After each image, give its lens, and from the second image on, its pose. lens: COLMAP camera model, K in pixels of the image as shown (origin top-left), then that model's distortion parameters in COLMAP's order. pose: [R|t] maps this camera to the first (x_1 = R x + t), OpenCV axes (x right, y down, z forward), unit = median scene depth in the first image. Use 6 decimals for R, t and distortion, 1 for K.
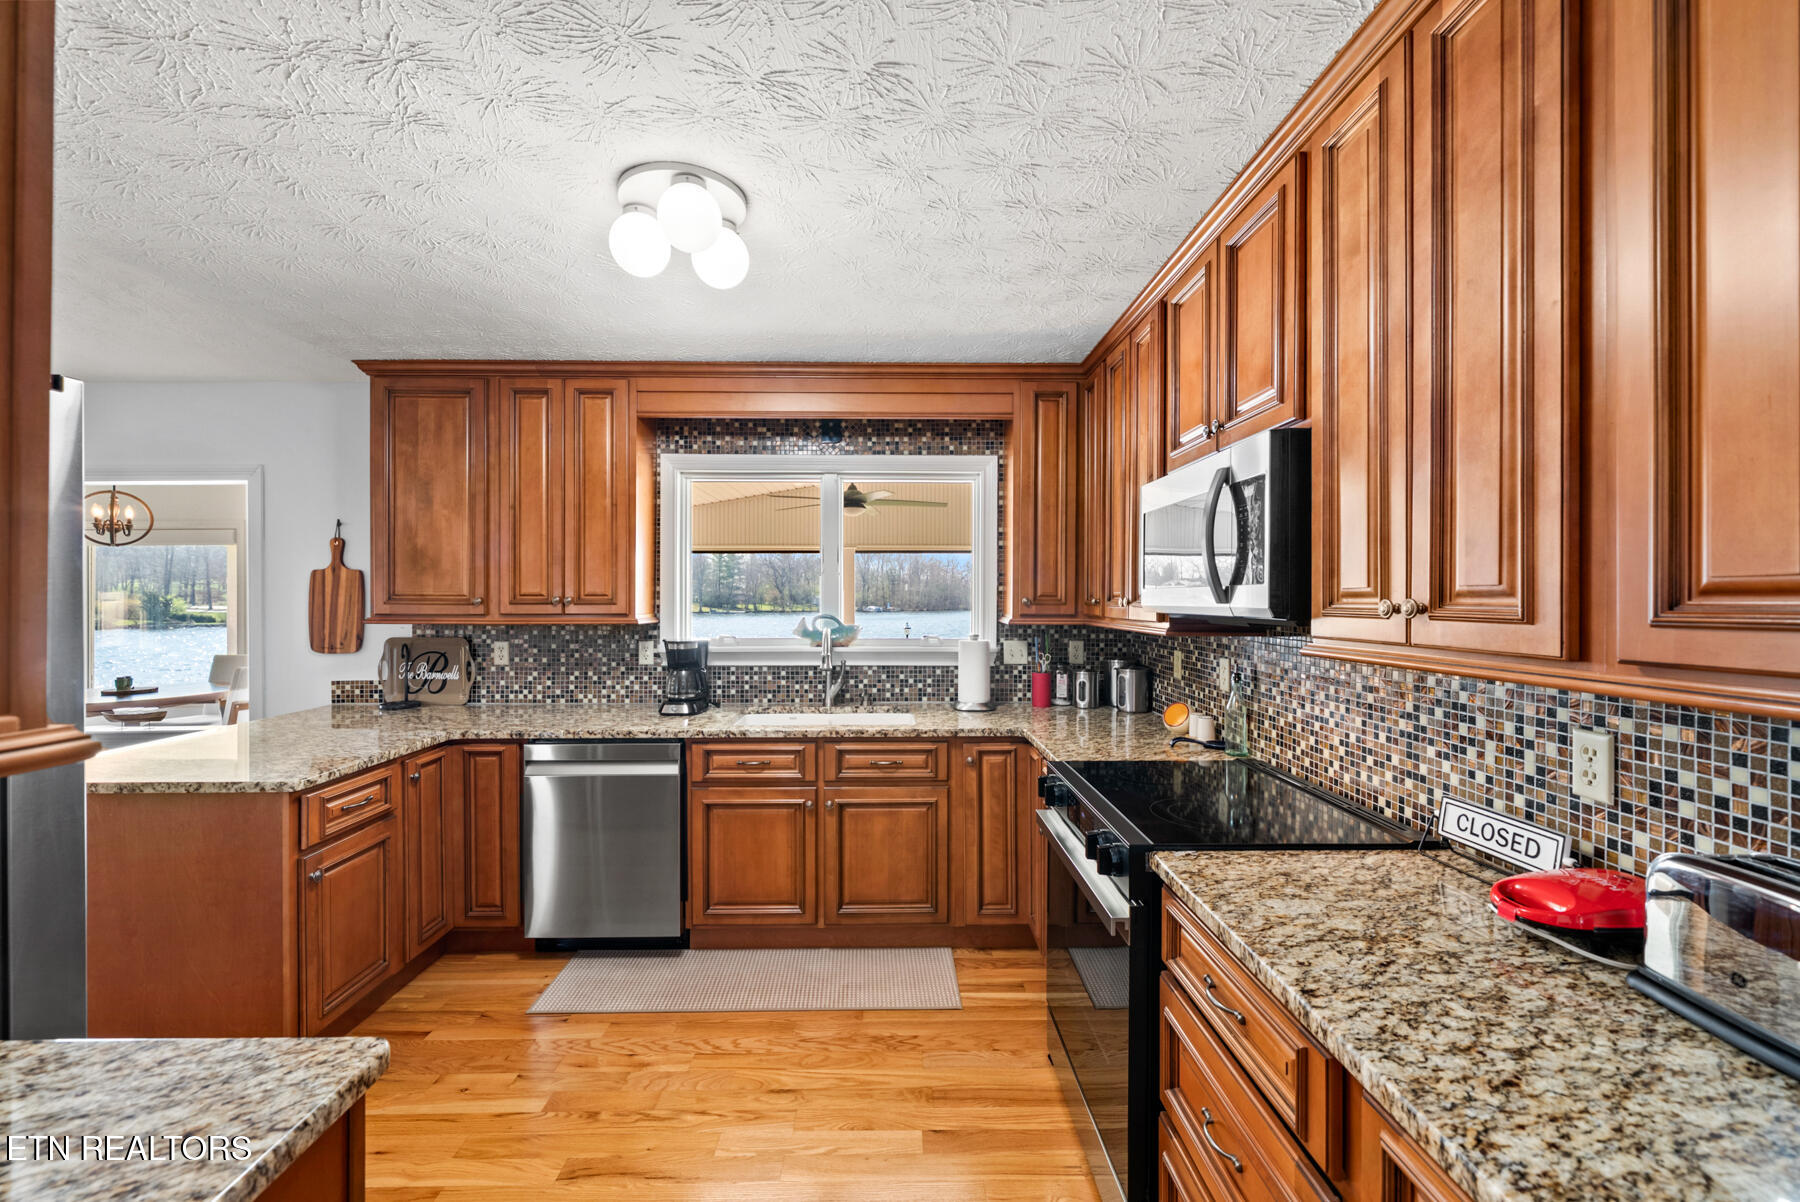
lens RADIAL K [[727.4, 0, 898.0], [0, 727.4, 597.4], [0, 0, 1]] dist [0.000875, -0.000201]
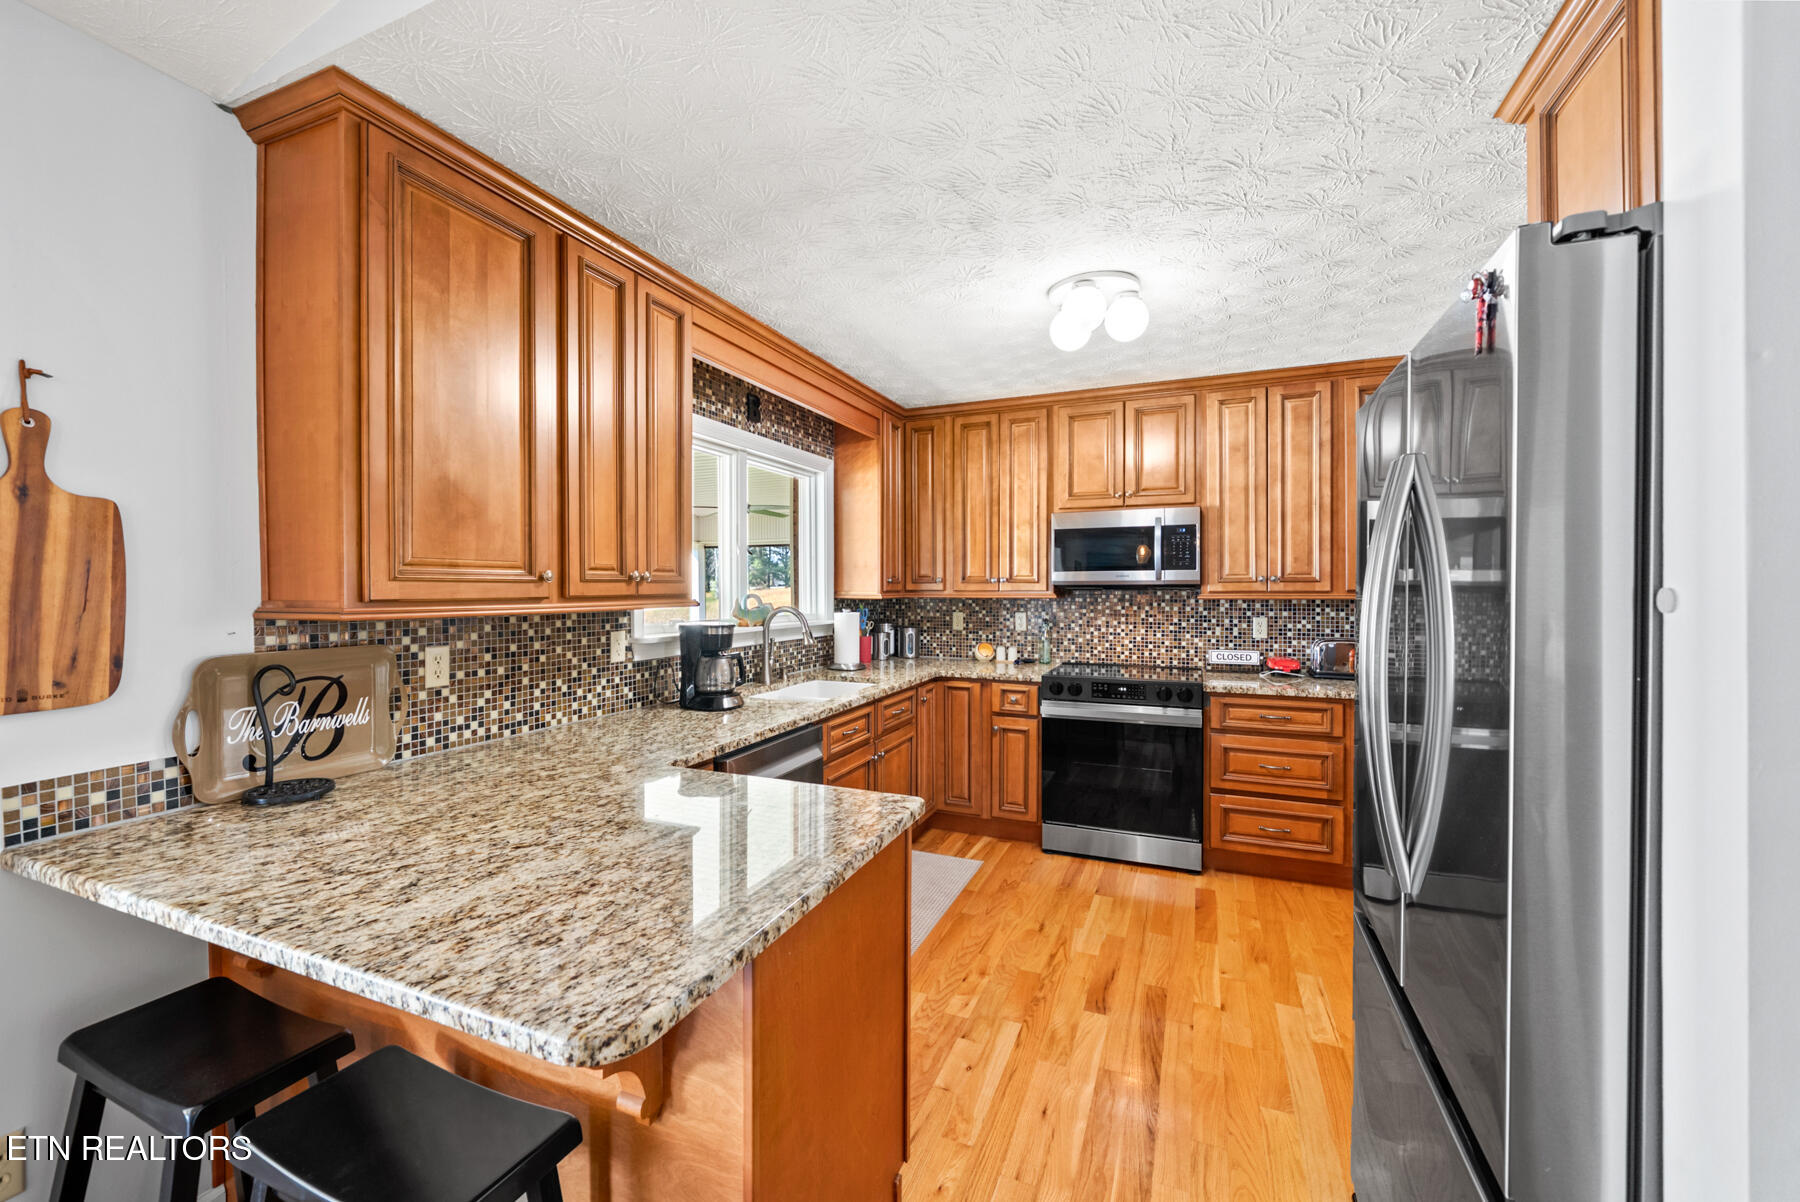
lens RADIAL K [[727.4, 0, 897.1], [0, 727.4, 591.4], [0, 0, 1]] dist [0.000875, -0.000201]
pose [[0.392586, -0.010116, 0.919660, -0.939127], [0.003145, 0.999948, 0.009657, 0.011443], [-0.919710, -0.000898, 0.392597, 0.428254]]
